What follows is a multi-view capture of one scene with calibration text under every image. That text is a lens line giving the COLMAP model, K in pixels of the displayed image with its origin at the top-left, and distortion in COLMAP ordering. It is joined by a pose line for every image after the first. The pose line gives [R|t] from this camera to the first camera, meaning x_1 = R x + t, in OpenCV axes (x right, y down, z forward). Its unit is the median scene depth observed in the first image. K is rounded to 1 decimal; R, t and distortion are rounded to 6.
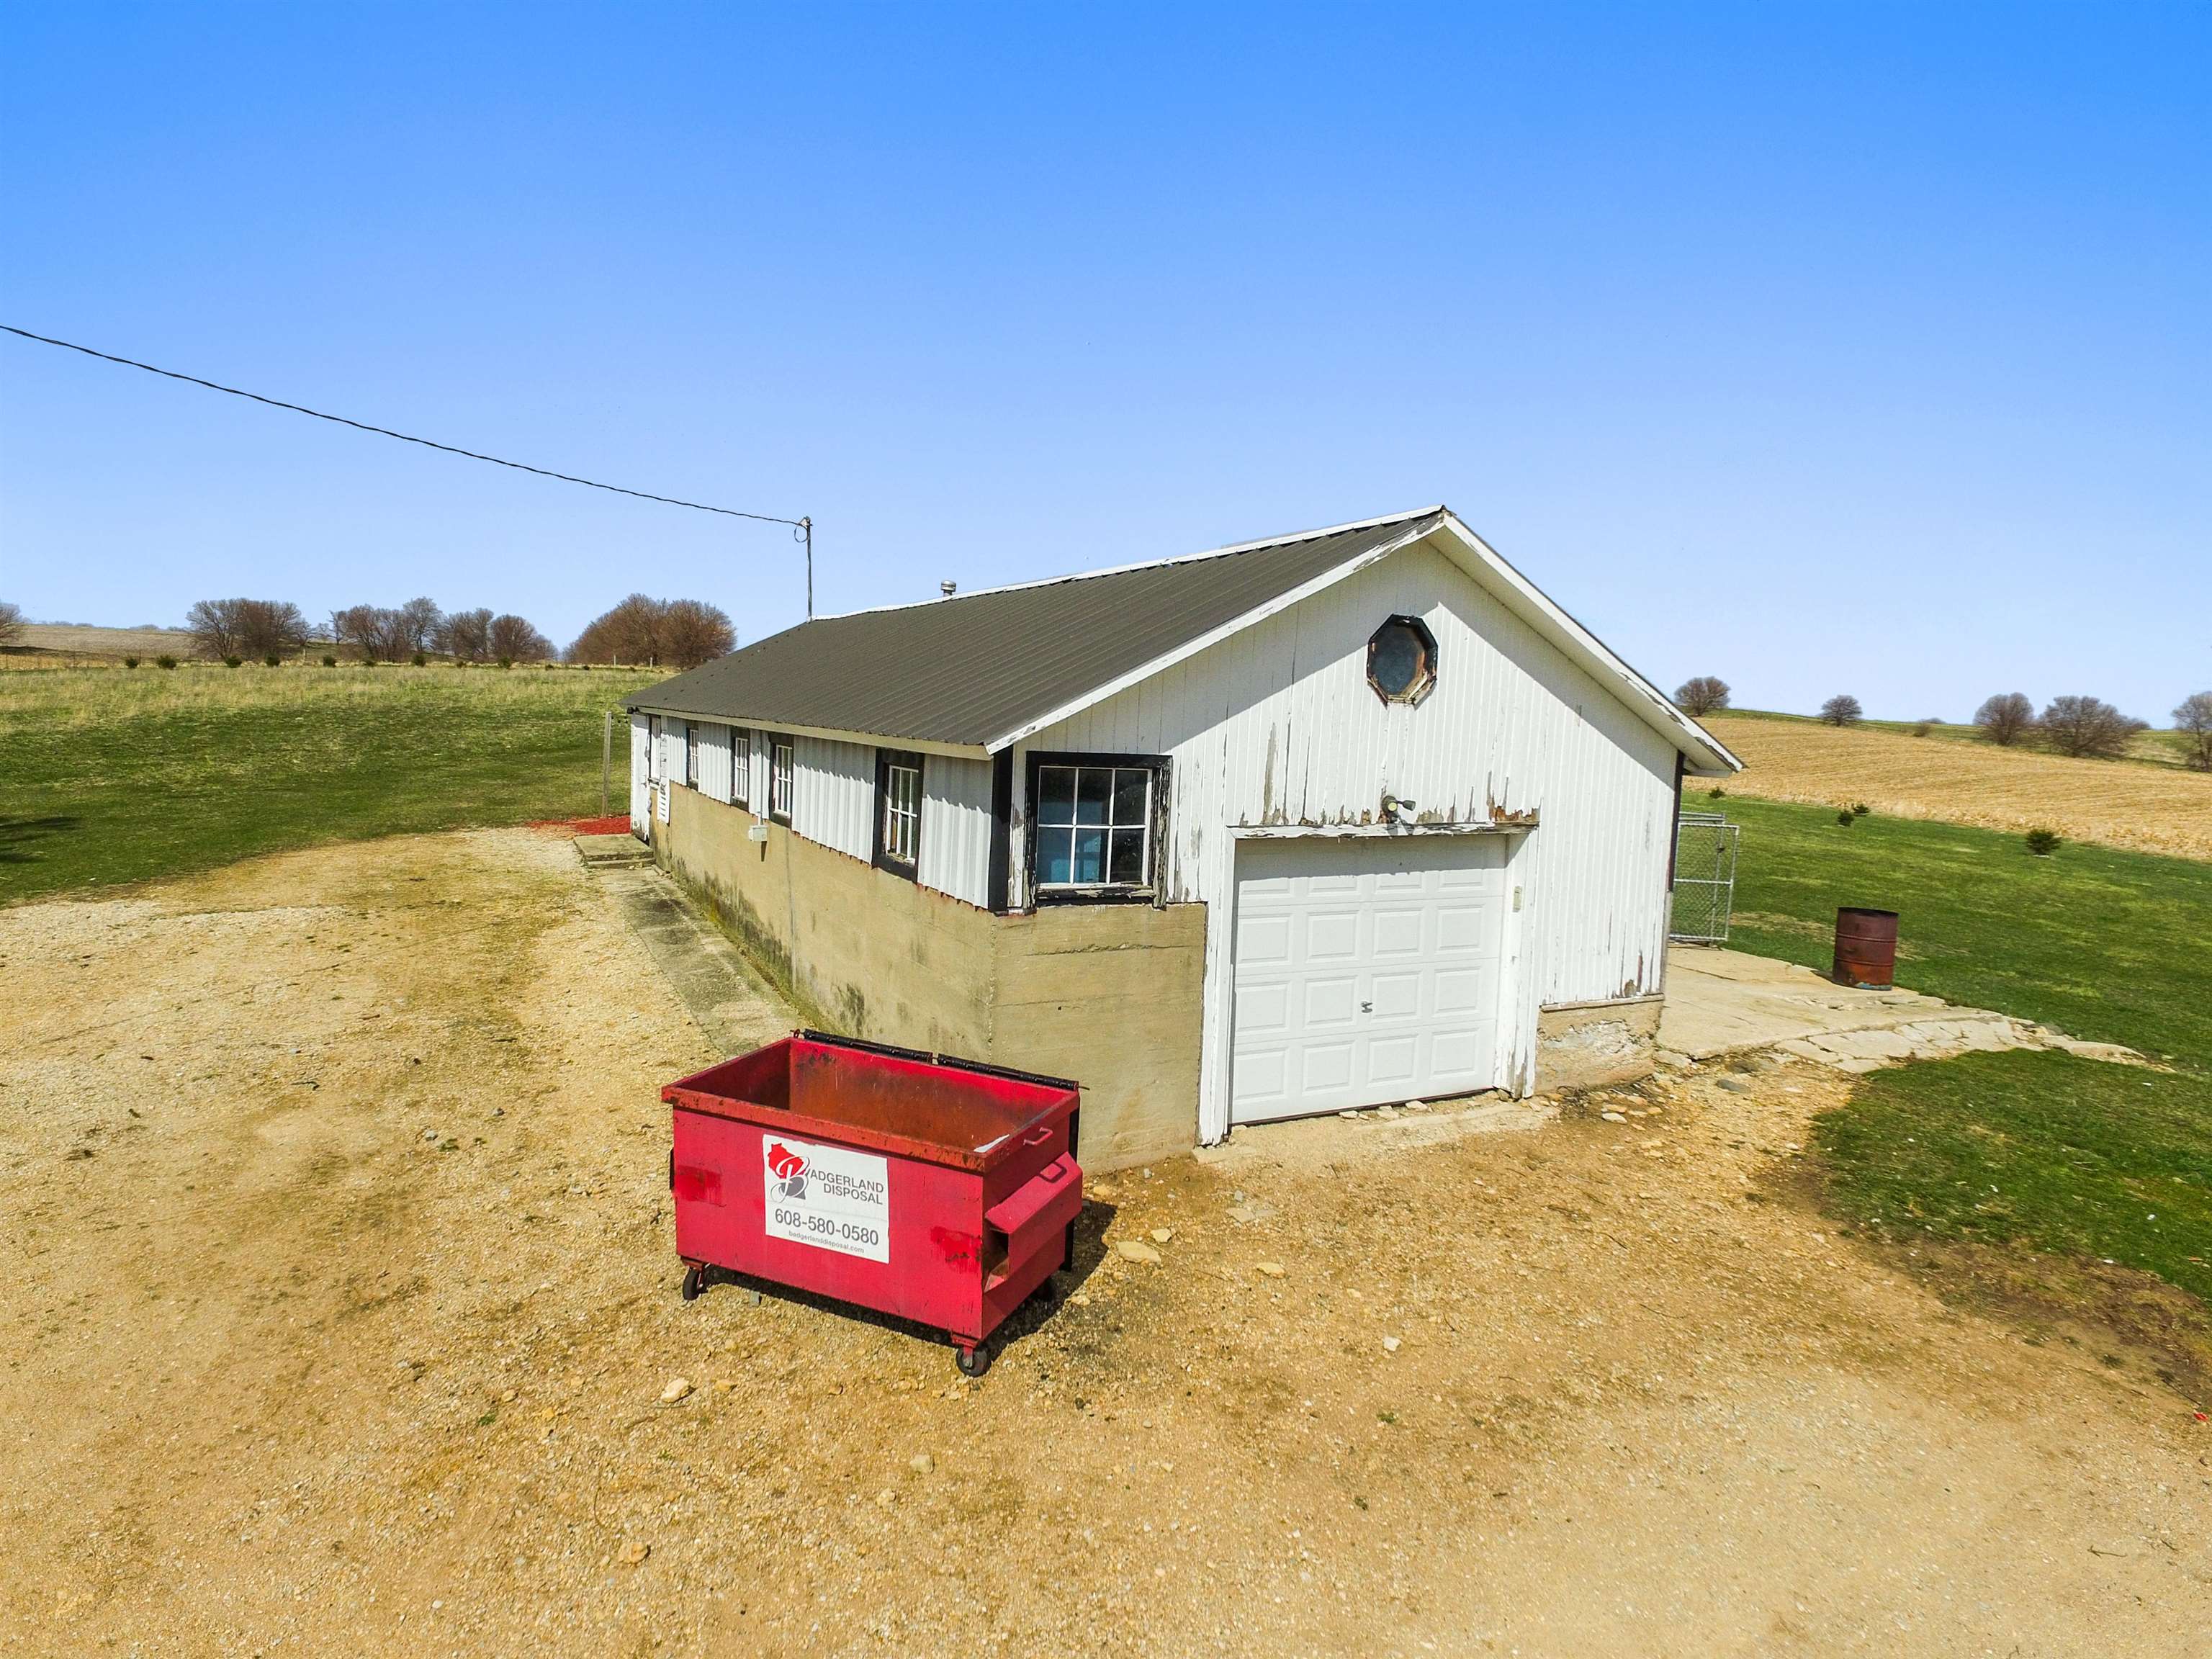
lens RADIAL K [[1213.4, 0, 1105.6], [0, 1213.4, 867.9], [0, 0, 1]] dist [0.147625, -0.089955]
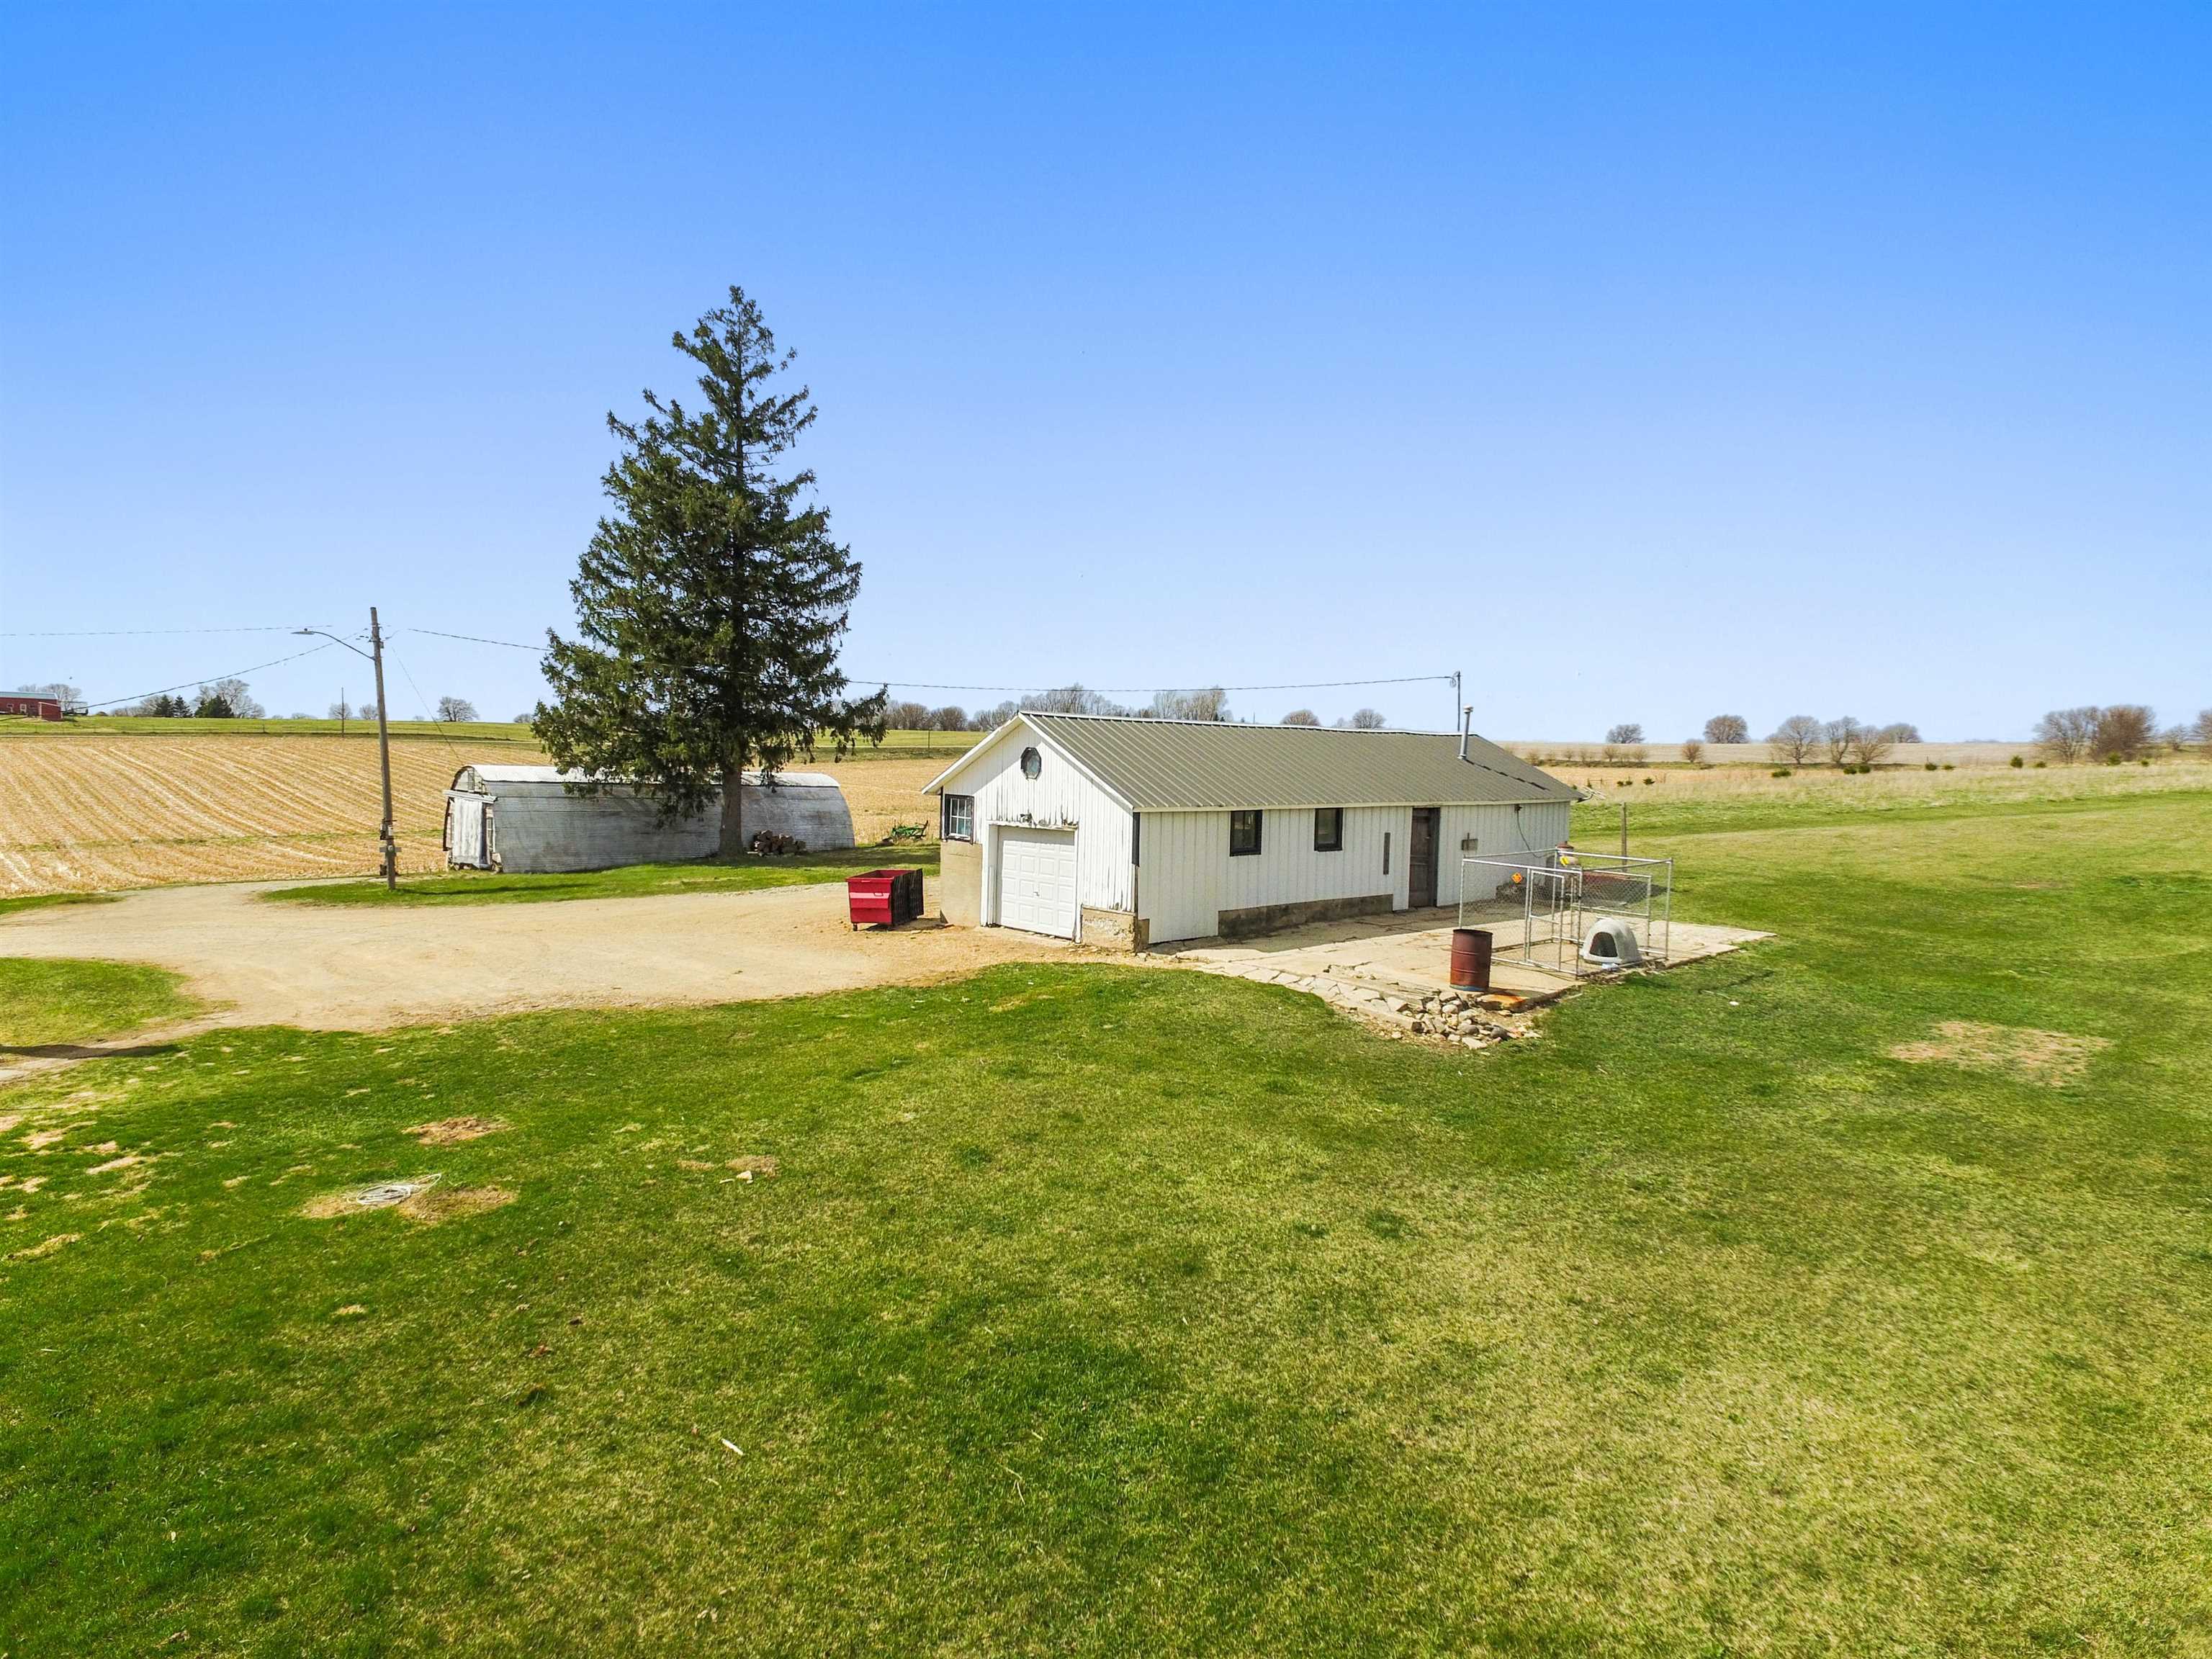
lens RADIAL K [[1213.4, 0, 1105.6], [0, 1213.4, 867.9], [0, 0, 1]] dist [0.147625, -0.089955]
pose [[0.242030, 0.049280, -0.969017, 2.633149], [-0.132059, 0.991089, 0.017418, -0.005221], [0.961240, 0.123752, 0.246381, 0.460859]]
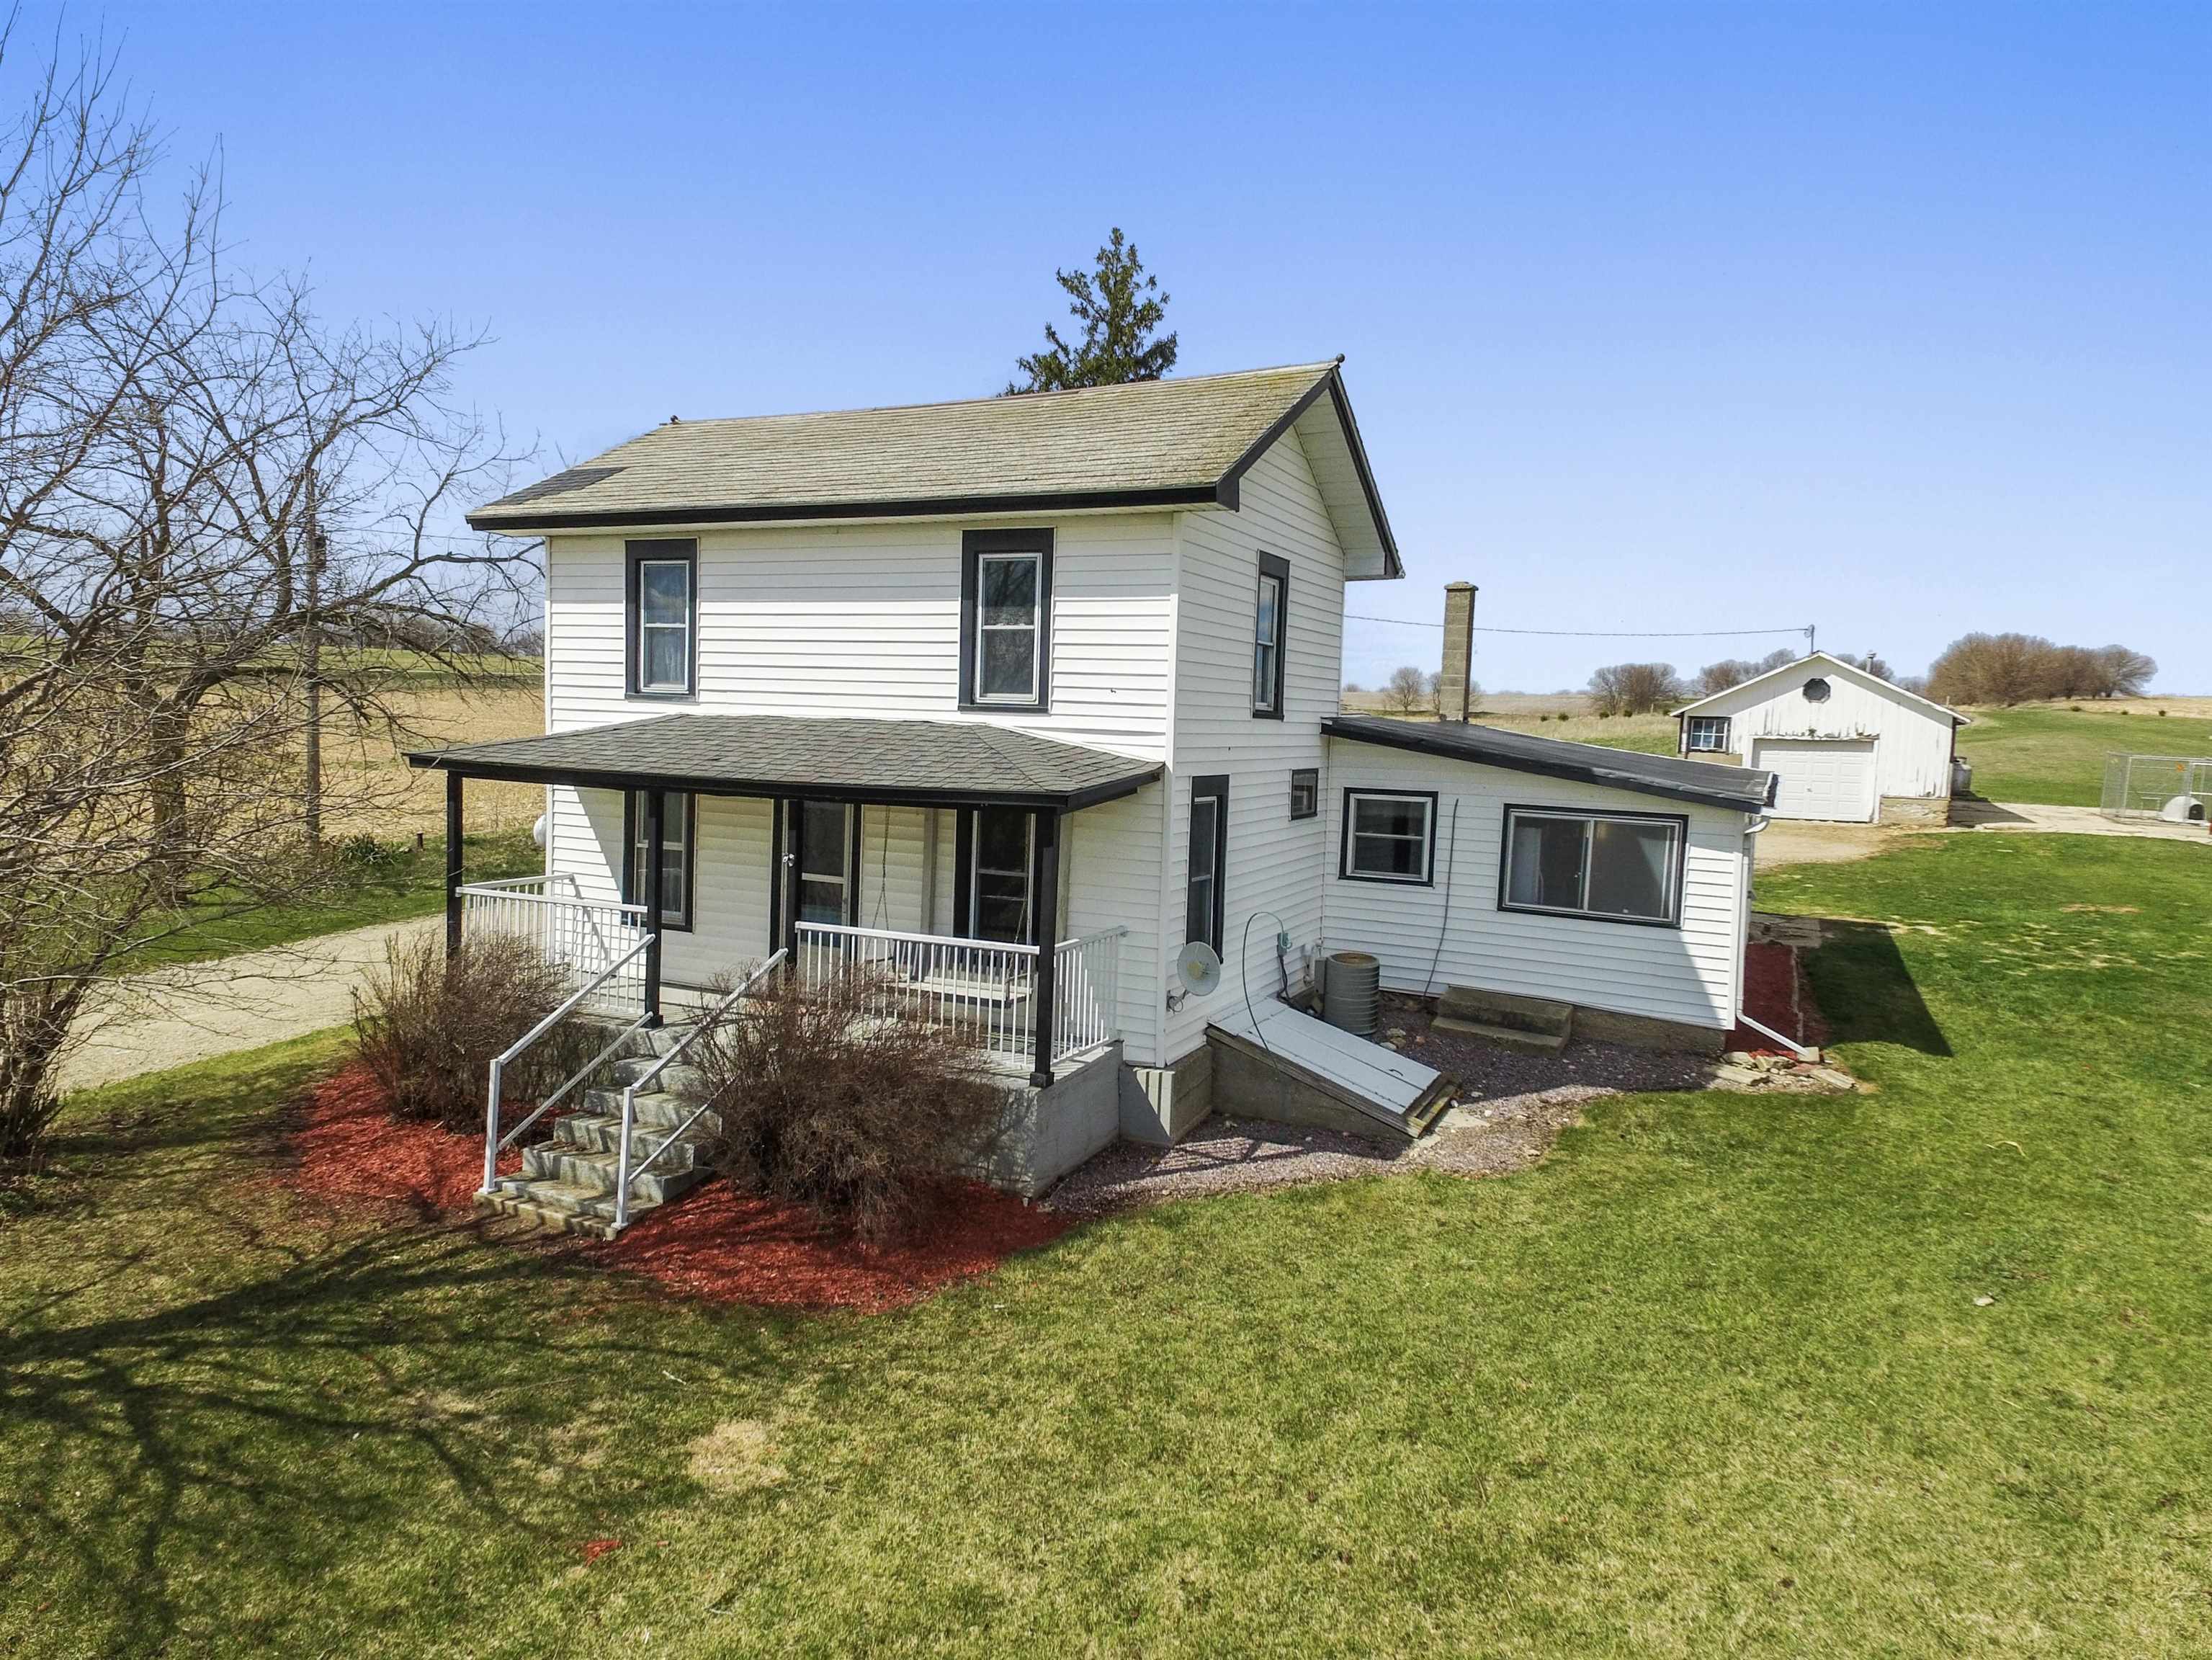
lens RADIAL K [[1334.1, 0, 1098.3], [0, 1334.1, 881.6], [0, 0, 1]] dist [0.158891, -0.113586]
pose [[0.571256, 0.079180, -0.816944, 2.165990], [-0.111398, 0.993605, 0.018406, 0.498371], [0.813177, 0.080491, 0.576424, -2.738046]]
